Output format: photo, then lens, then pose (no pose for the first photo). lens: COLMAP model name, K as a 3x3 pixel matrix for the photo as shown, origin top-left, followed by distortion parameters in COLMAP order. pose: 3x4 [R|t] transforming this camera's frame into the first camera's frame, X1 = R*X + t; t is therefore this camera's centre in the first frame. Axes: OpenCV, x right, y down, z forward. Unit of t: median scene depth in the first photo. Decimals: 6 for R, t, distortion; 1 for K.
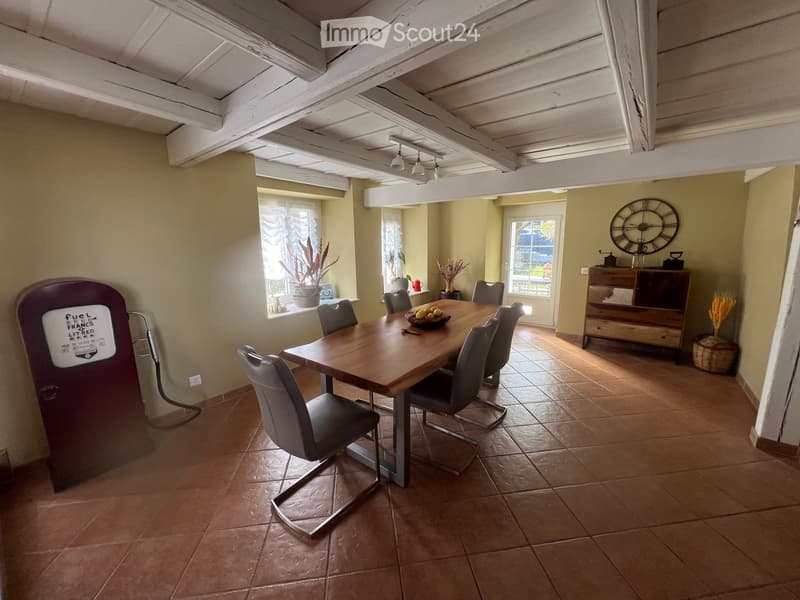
lens RADIAL K [[318.4, 0, 399.8], [0, 318.4, 301.8], [0, 0, 1]] dist [-0.003748, 0.000344]
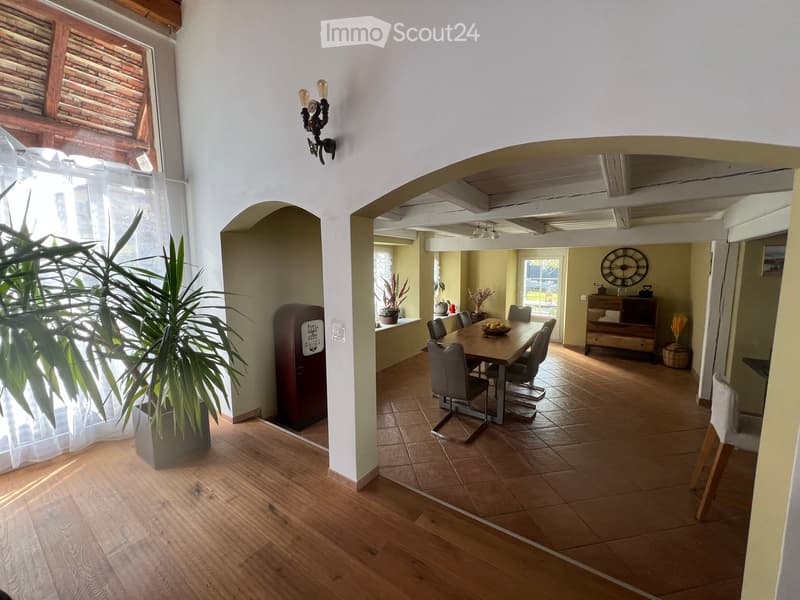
lens RADIAL K [[318.4, 0, 400.7], [0, 318.4, 301.1], [0, 0, 1]] dist [-0.003748, 0.000344]
pose [[0.998958, 0.001971, 0.045598, -0.301012], [0.001421, 0.997240, -0.074237, 0.018982], [-0.045619, 0.074224, 0.996198, -0.365376]]
